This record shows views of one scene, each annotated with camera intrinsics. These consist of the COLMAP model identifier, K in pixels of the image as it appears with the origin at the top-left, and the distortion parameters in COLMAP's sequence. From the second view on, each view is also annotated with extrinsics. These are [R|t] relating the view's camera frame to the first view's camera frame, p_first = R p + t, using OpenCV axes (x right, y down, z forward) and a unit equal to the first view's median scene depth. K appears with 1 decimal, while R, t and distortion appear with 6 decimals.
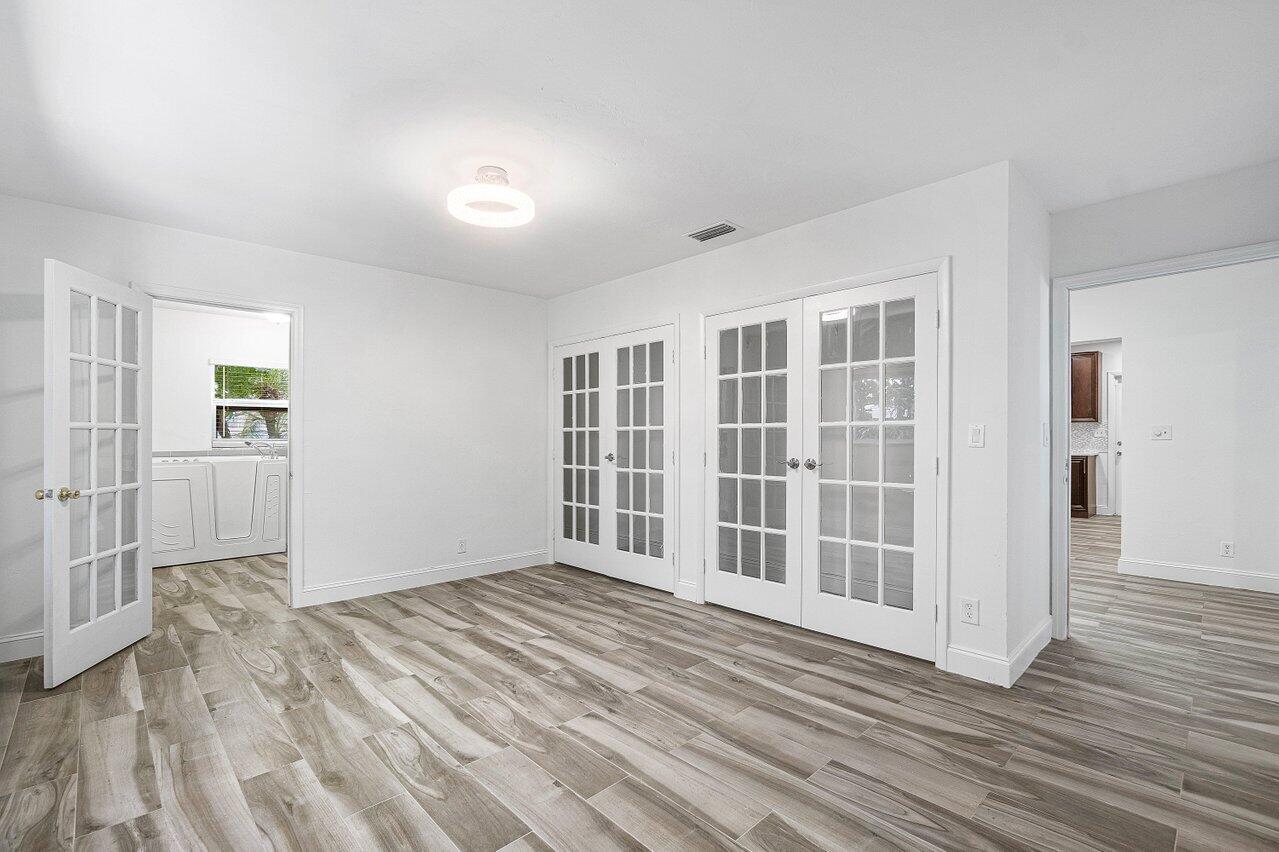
lens RADIAL K [[570.1, 0, 639.1], [0, 570.1, 436.9], [0, 0, 1]] dist [0.001538, -0.000009]
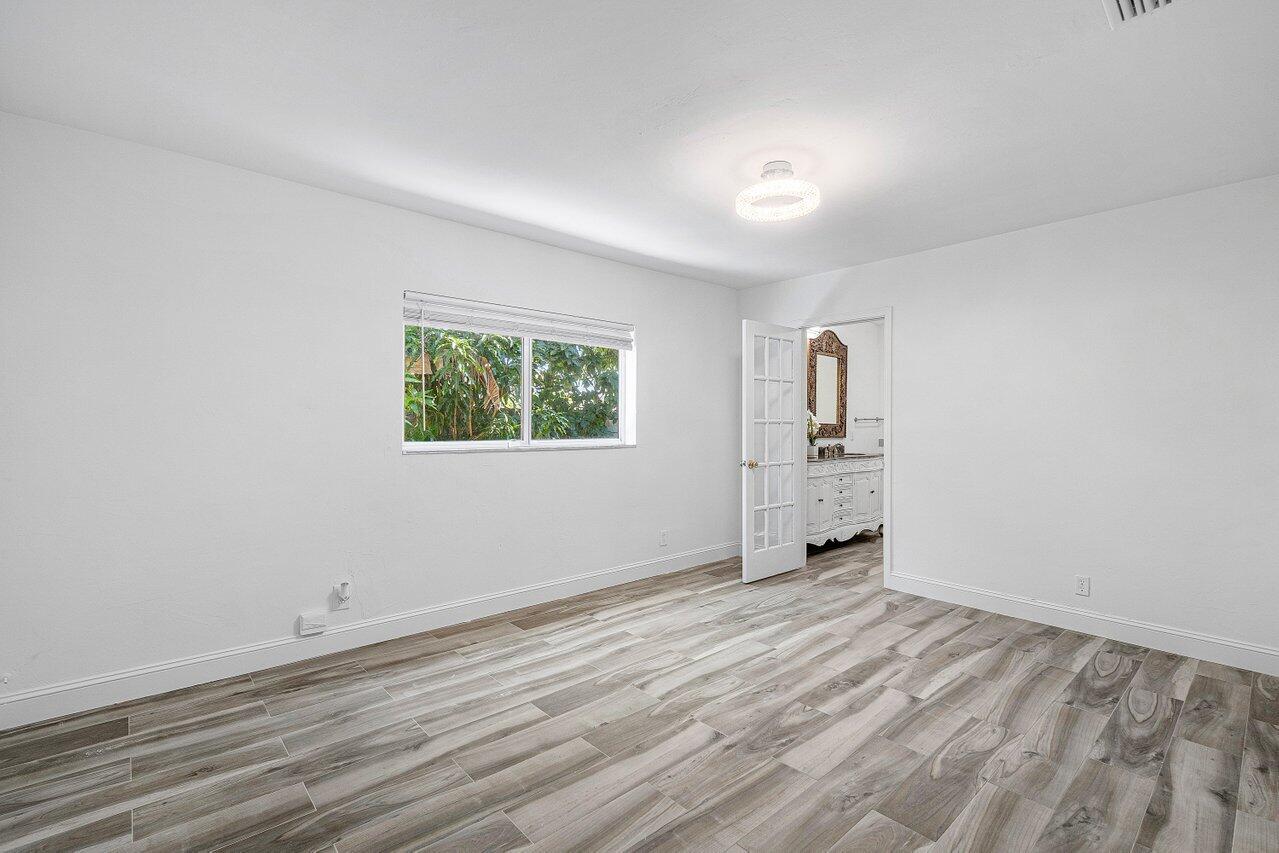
lens RADIAL K [[570.1, 0, 599.5], [0, 570.1, 426.8], [0, 0, 1]] dist [0.001538, -0.000009]
pose [[-0.072783, 0.005868, -0.997331, 0.602315], [-0.001358, 0.999981, 0.005982, -0.014528], [0.997347, 0.001790, -0.072773, 0.615759]]
